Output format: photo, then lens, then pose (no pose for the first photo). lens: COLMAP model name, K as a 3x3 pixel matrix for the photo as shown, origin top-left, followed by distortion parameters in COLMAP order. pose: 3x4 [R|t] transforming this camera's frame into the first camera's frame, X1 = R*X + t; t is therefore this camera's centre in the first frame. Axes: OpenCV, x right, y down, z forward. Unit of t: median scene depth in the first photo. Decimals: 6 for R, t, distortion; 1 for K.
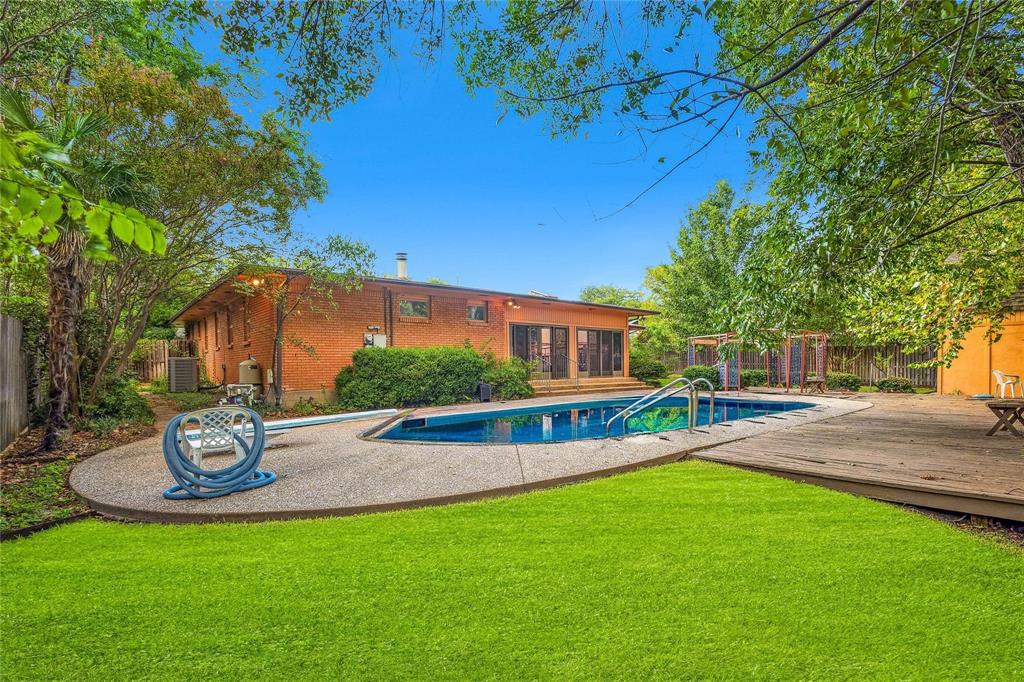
lens RADIAL K [[501.9, 0, 506.6], [0, 501.9, 351.8], [0, 0, 1]] dist [0.002610, -0.000484]
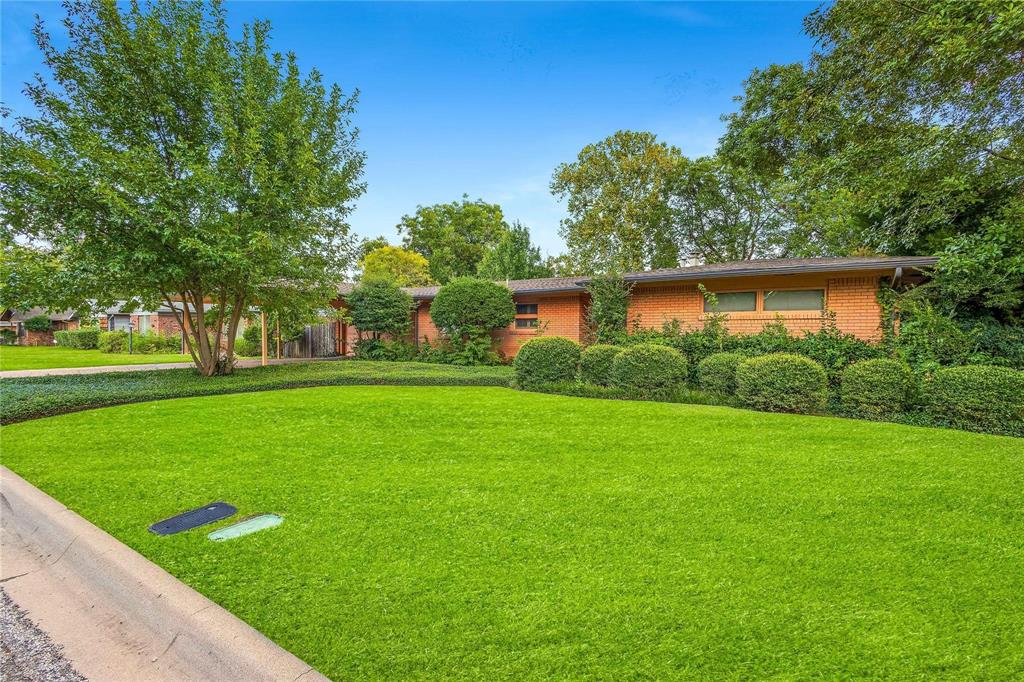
lens RADIAL K [[501.9, 0, 506.6], [0, 501.9, 351.8], [0, 0, 1]] dist [0.002610, -0.000484]
pose [[0.997185, -0.005270, 0.074799, 0.021374], [-0.012227, 0.972746, 0.231549, -0.005674], [-0.073980, -0.231812, 0.969943, 0.235606]]
